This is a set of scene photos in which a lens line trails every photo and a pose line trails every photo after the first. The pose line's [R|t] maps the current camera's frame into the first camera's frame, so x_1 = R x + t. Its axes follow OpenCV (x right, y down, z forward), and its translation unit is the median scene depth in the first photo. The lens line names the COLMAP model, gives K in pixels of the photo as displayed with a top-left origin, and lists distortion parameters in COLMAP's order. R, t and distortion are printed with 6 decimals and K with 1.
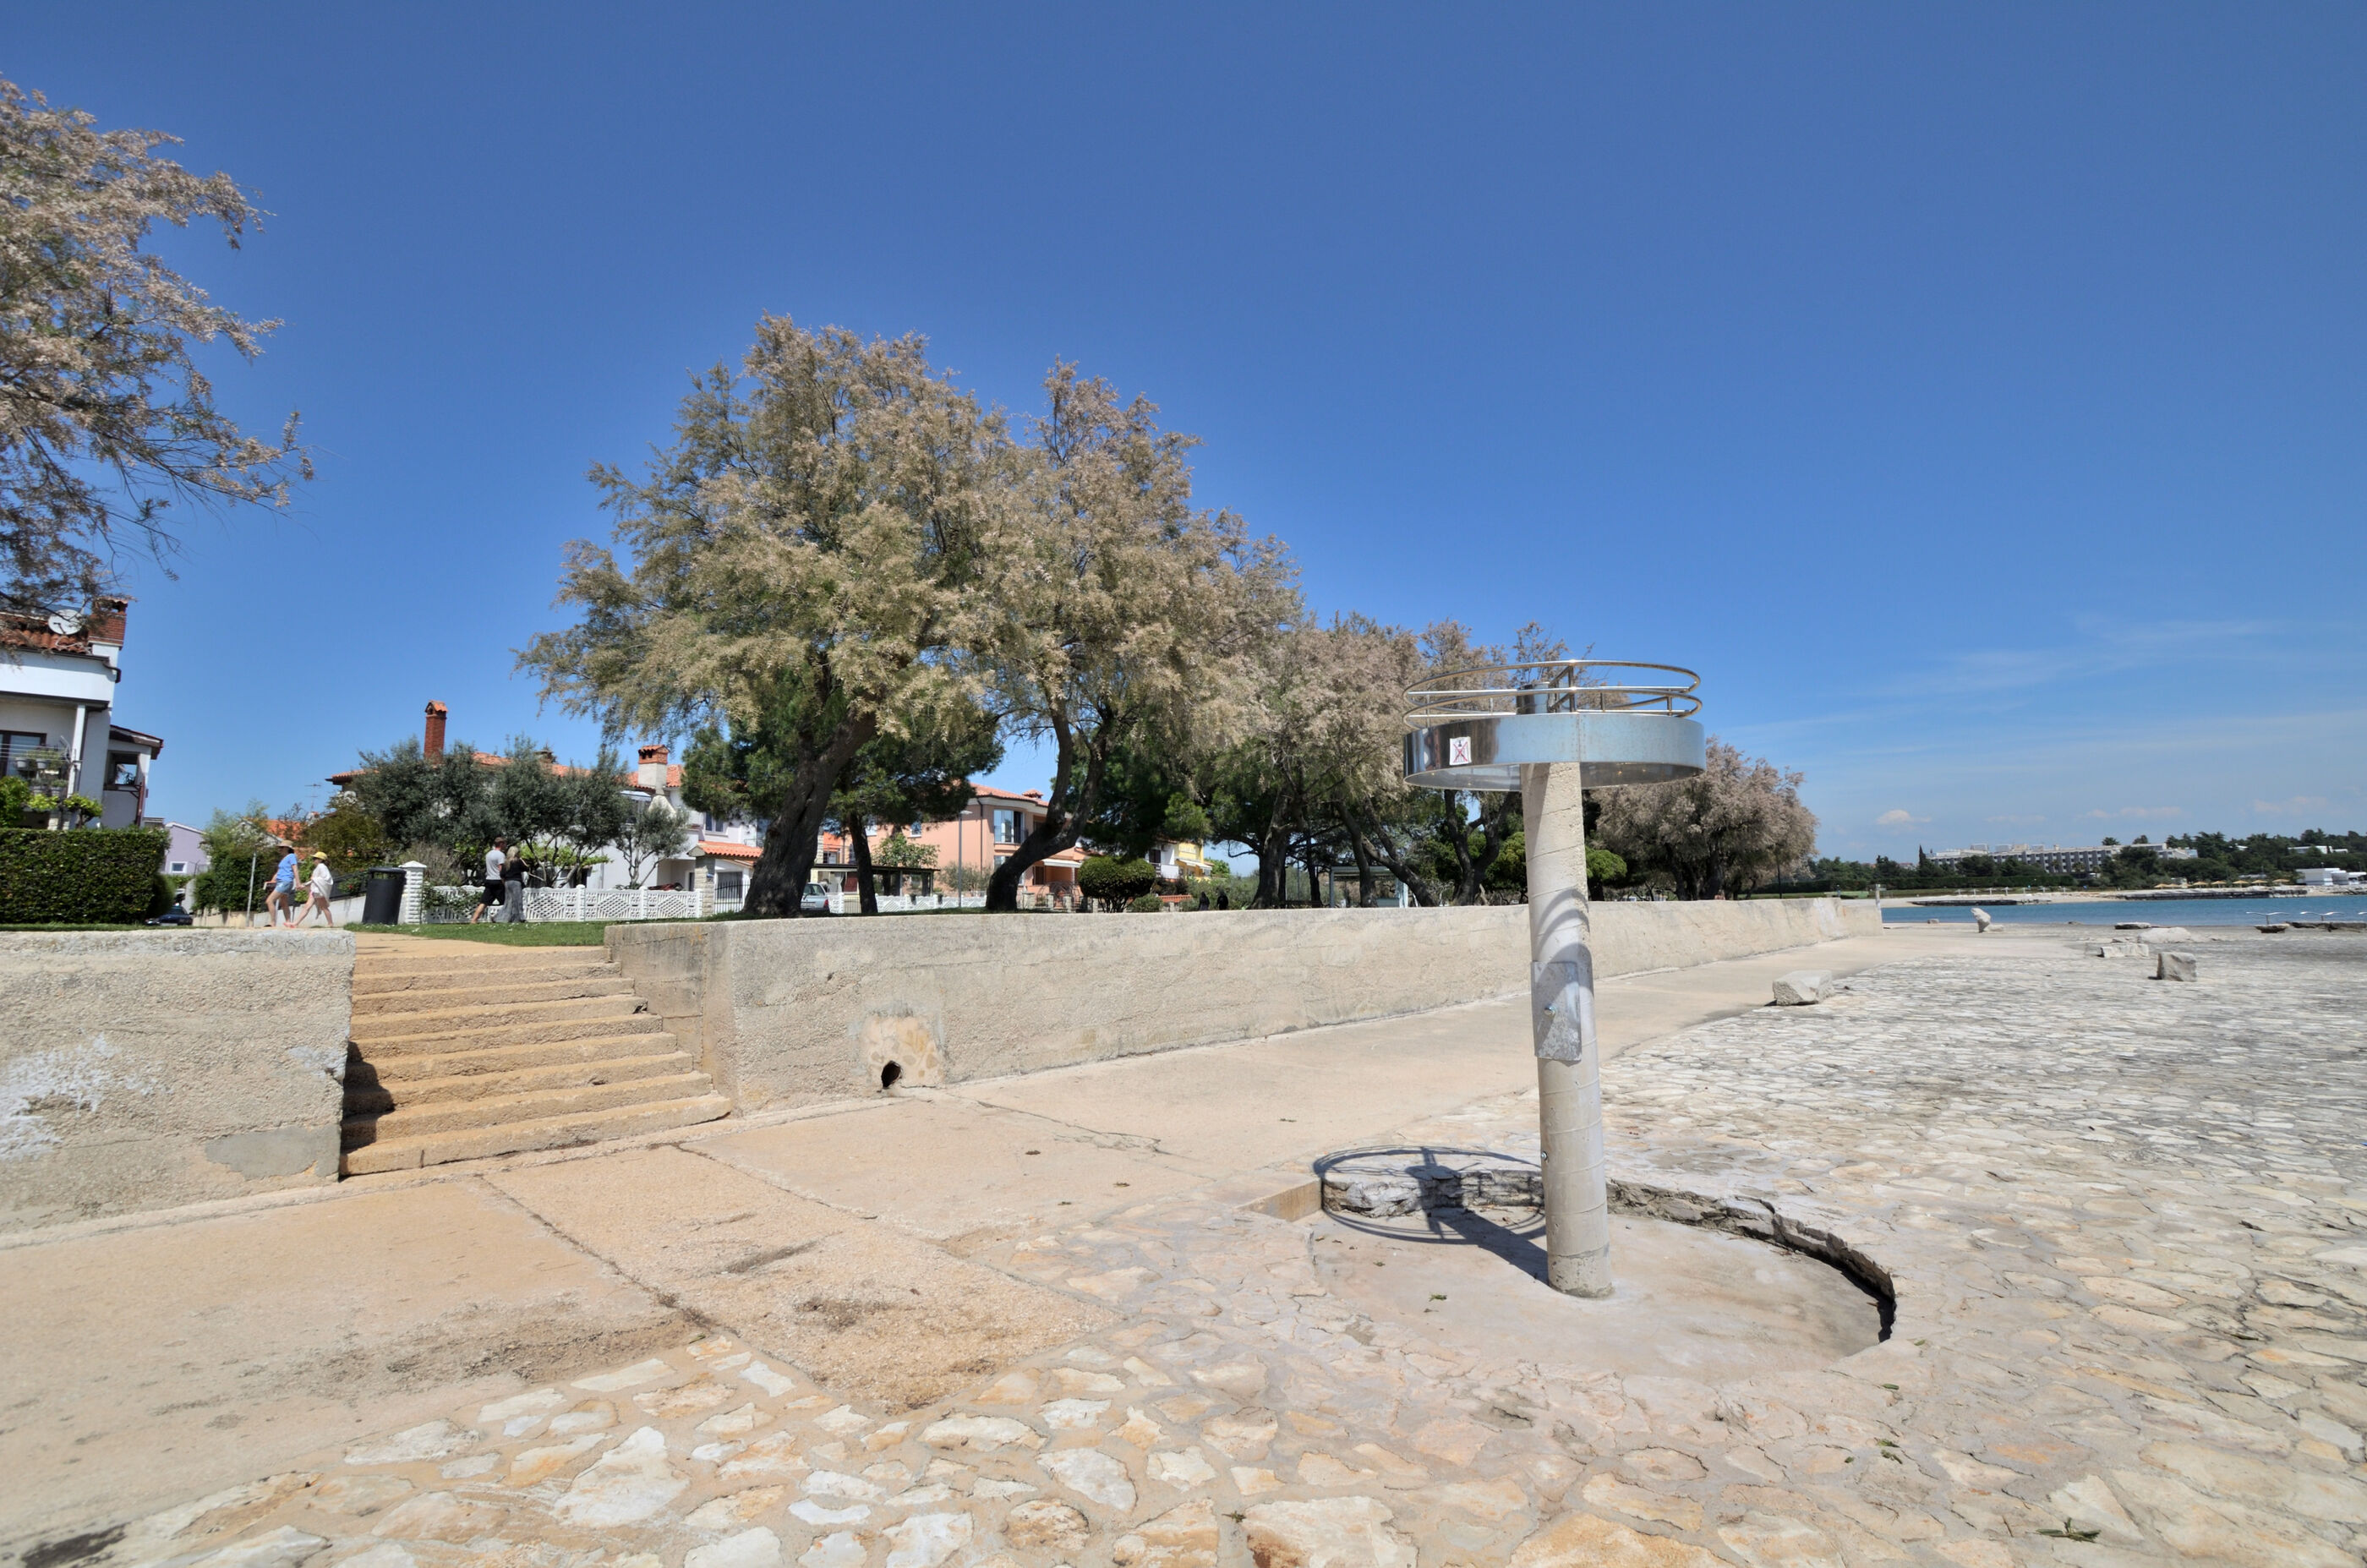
lens RADIAL K [[1058.9, 0, 1183.5], [0, 1058.9, 784.0], [0, 0, 1]] dist [-0.008858, 0.000232]
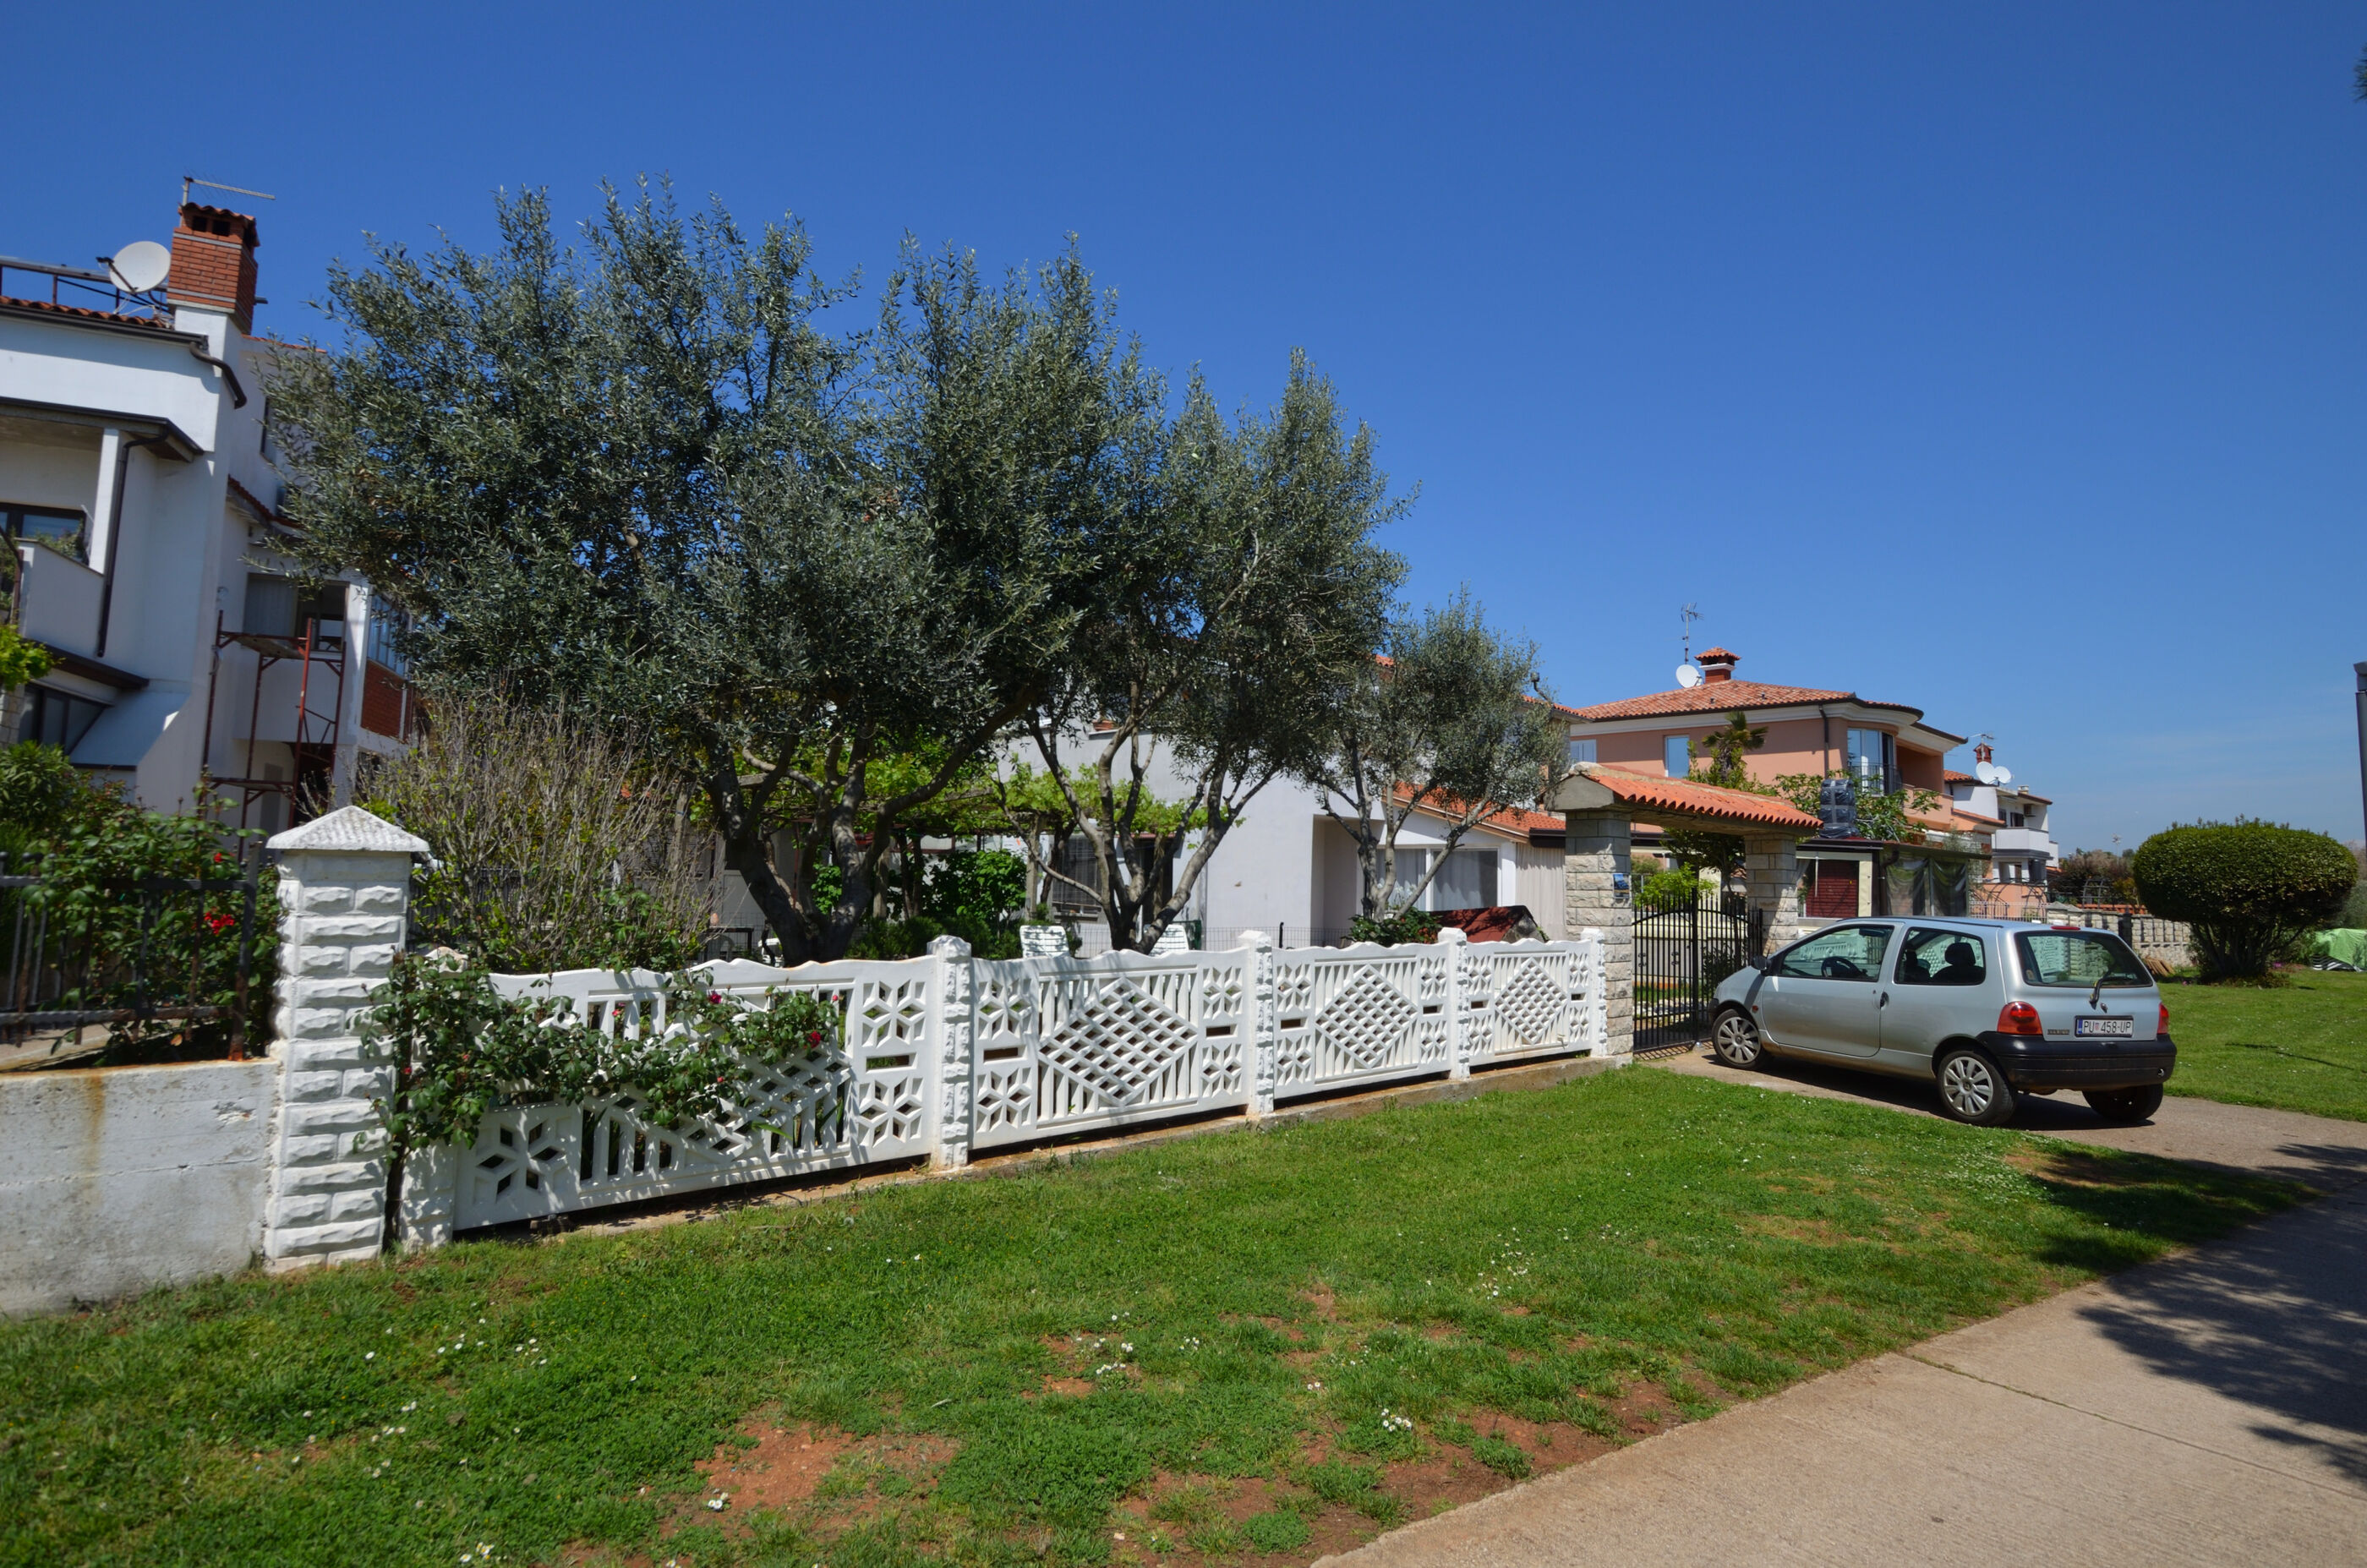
lens RADIAL K [[1215.0, 0, 1183.5], [0, 1215.0, 784.0], [0, 0, 1]] dist [0.000203, 0.000060]
pose [[0.900070, 0.000879, -0.435745, -0.493824], [0.016022, 0.999255, 0.035111, 0.058586], [0.435451, -0.038584, 0.899385, 0.800646]]
